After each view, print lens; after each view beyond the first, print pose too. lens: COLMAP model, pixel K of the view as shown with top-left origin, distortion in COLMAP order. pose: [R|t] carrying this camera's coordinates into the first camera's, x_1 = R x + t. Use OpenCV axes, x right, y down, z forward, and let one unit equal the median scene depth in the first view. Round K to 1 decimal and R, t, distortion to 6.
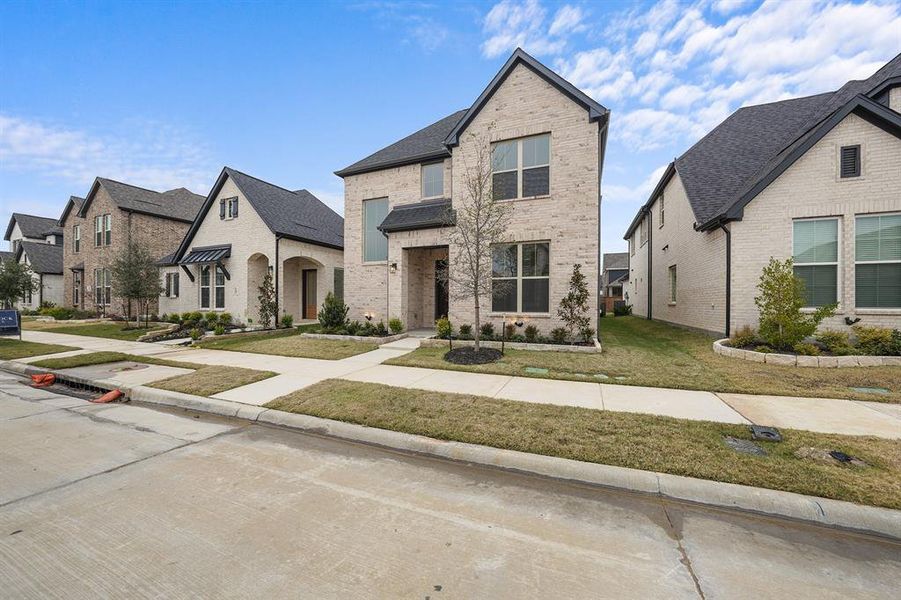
lens RADIAL K [[320.5, 0, 455.6], [0, 320.5, 304.7], [0, 0, 1]] dist [-0.030544, 0.006907]
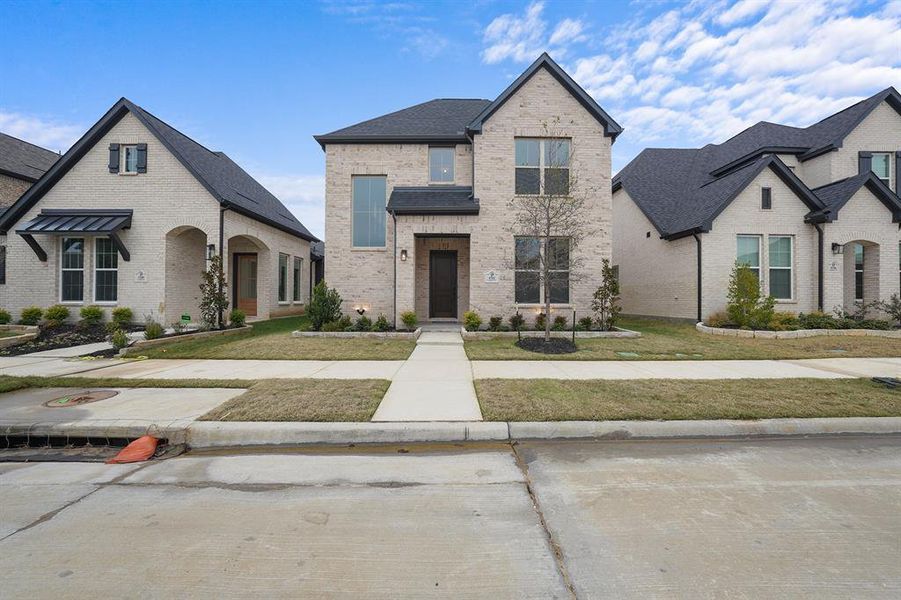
lens RADIAL K [[313.6, 0, 452.4], [0, 313.6, 298.6], [0, 0, 1]] dist [-0.028338, 0.006123]
pose [[0.927828, 0.004232, 0.372984, -0.455425], [-0.000106, 0.999939, -0.011083, 0.018913], [-0.373008, 0.010244, 0.927772, 0.161187]]
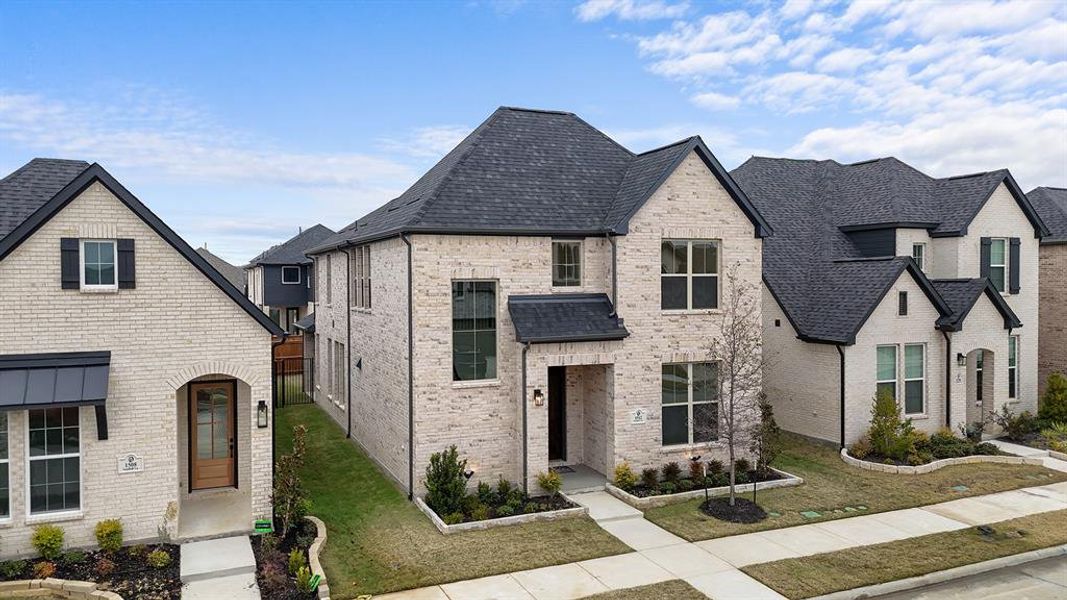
lens RADIAL K [[783.8, 0, 533.5], [0, 783.8, 300.0], [0, 0, 1]] dist [0.083208, -0.082014]
pose [[0.706396, -0.024264, 0.707401, -1.580264], [0.014476, 0.999698, 0.019835, -0.408008], [-0.707669, -0.003771, 0.706534, -0.187964]]
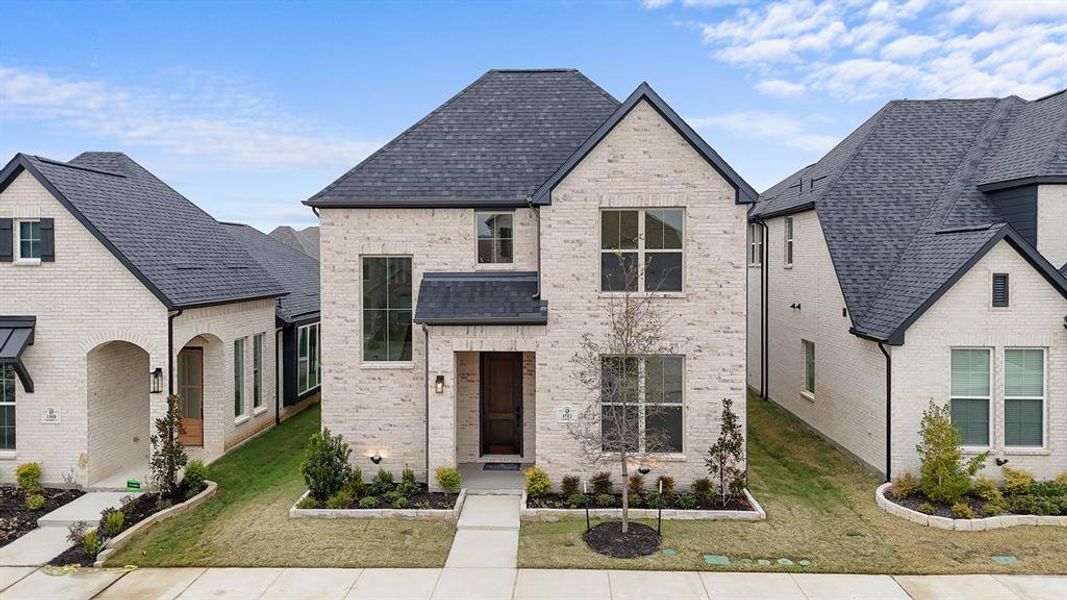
lens RADIAL K [[792.3, 0, 531.1], [0, 792.3, 277.9], [0, 0, 1]] dist [0.079644, -0.076192]
pose [[0.941717, -0.011459, 0.336212, -0.625559], [0.006813, 0.999864, 0.014996, -0.394634], [-0.336338, -0.011832, 0.941667, -0.581508]]
